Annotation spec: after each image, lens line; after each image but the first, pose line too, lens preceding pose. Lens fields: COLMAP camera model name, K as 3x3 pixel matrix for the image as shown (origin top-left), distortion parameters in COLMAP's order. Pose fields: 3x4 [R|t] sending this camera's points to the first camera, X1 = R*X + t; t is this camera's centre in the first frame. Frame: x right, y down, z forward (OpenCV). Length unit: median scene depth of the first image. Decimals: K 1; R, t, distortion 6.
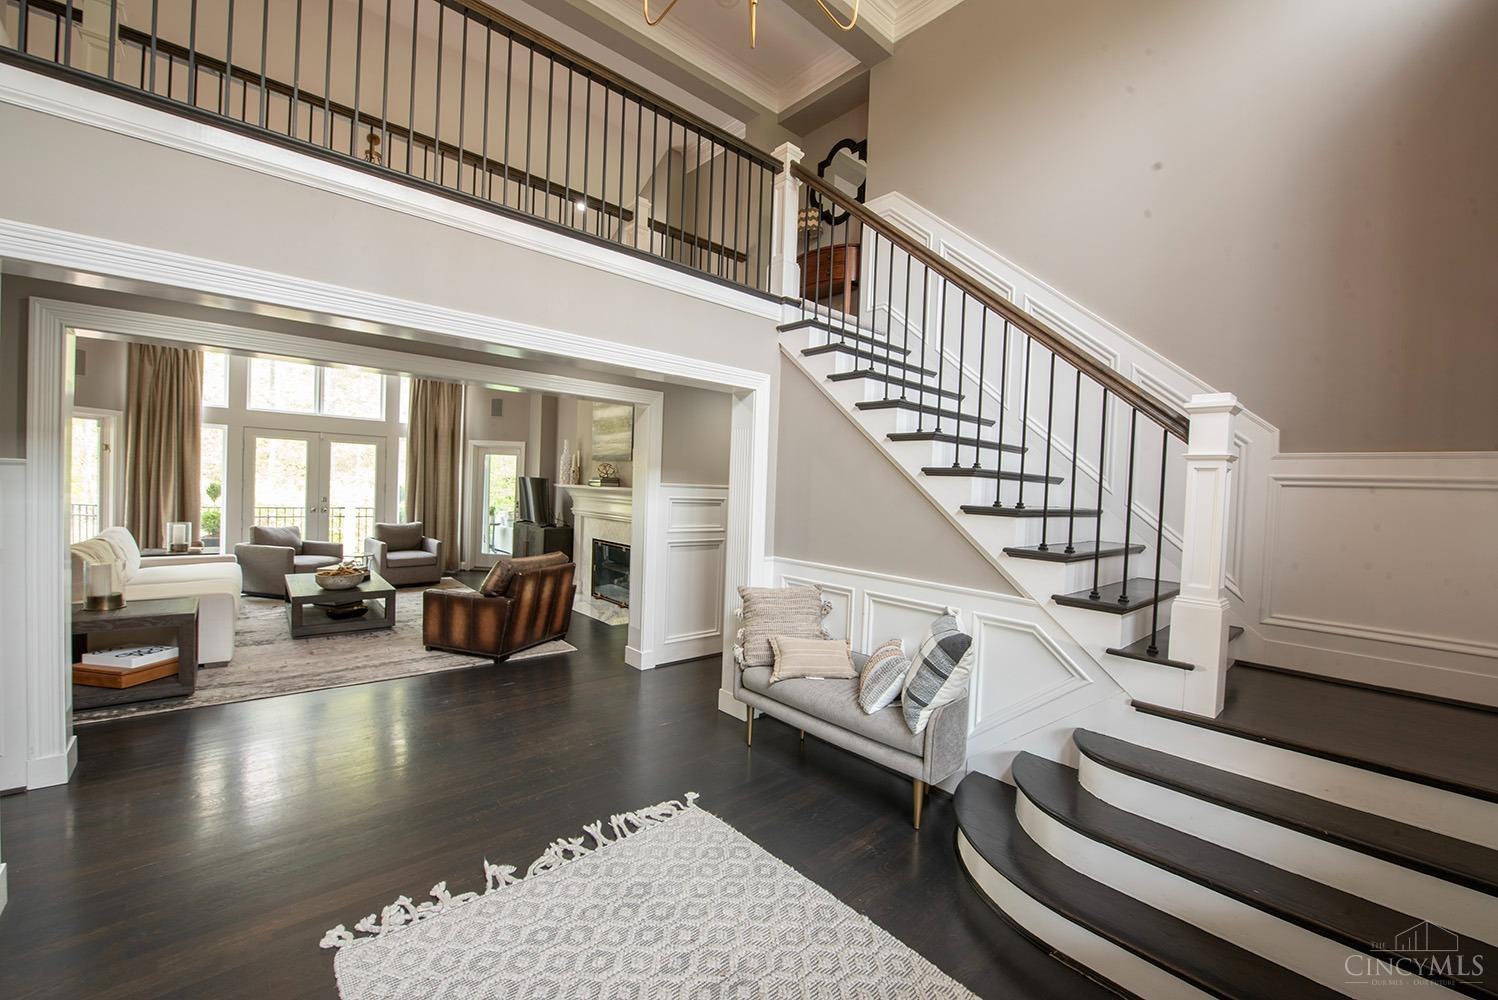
lens RADIAL K [[600.7, 0, 748.4], [0, 600.7, 501.8], [0, 0, 1]] dist [-0.011549, -0.000576]
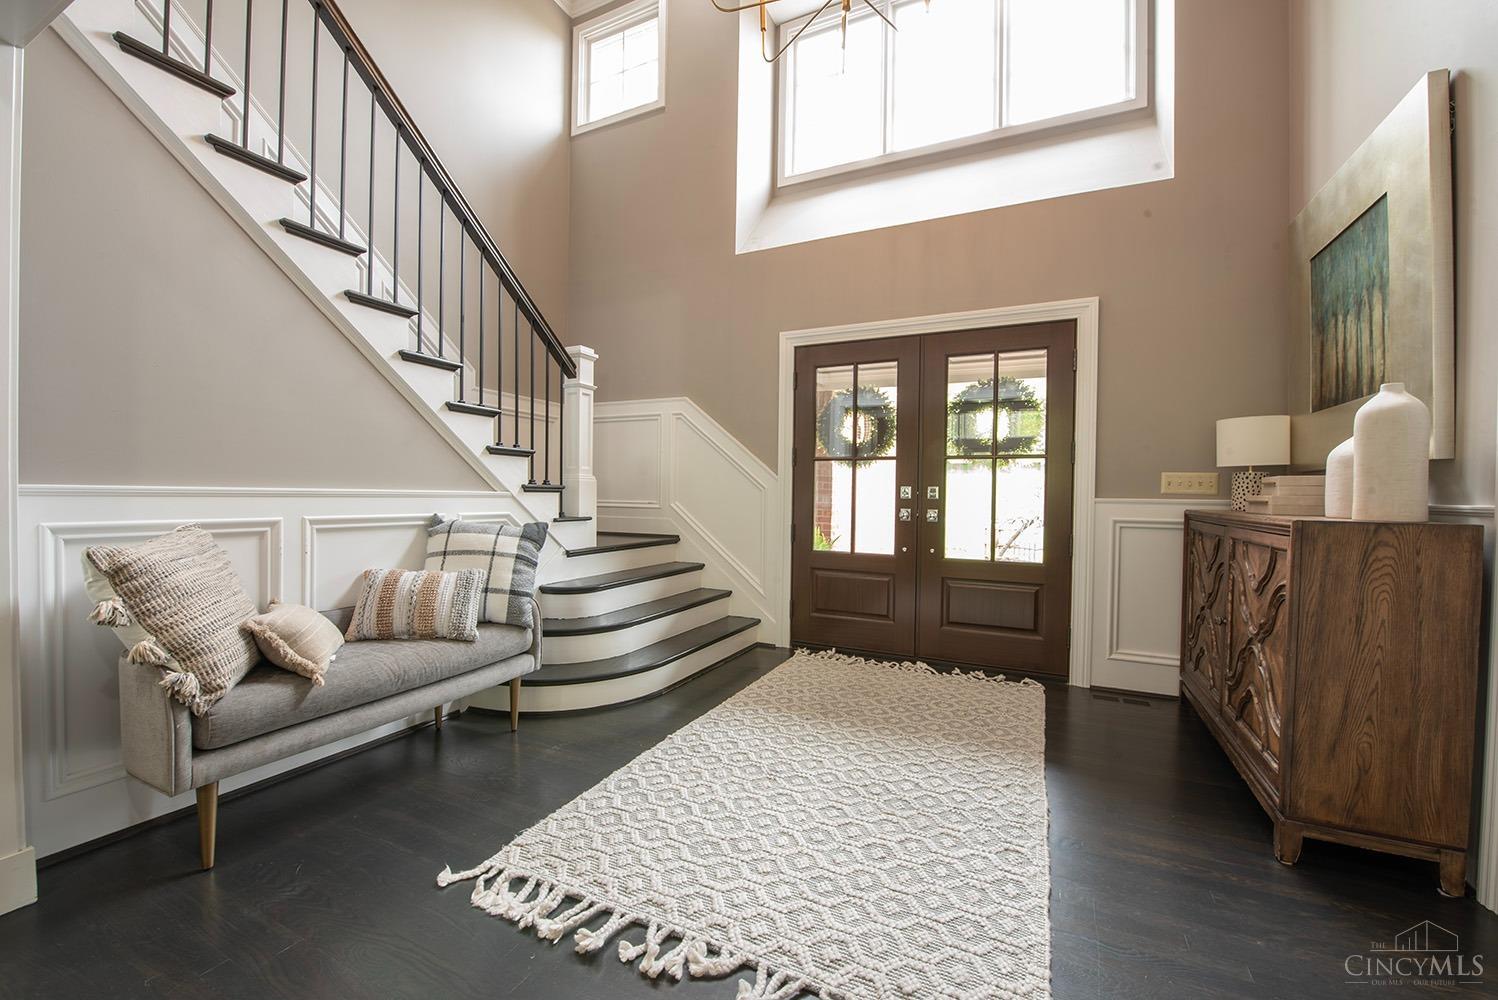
lens RADIAL K [[600.7, 0, 749.0], [0, 600.7, 498.8], [0, 0, 1]] dist [-0.011549, -0.000576]
pose [[-0.390249, -0.050023, 0.919350, -0.836237], [-0.007087, 0.998657, 0.051330, 0.129378], [-0.920682, 0.013516, -0.390079, 1.141077]]
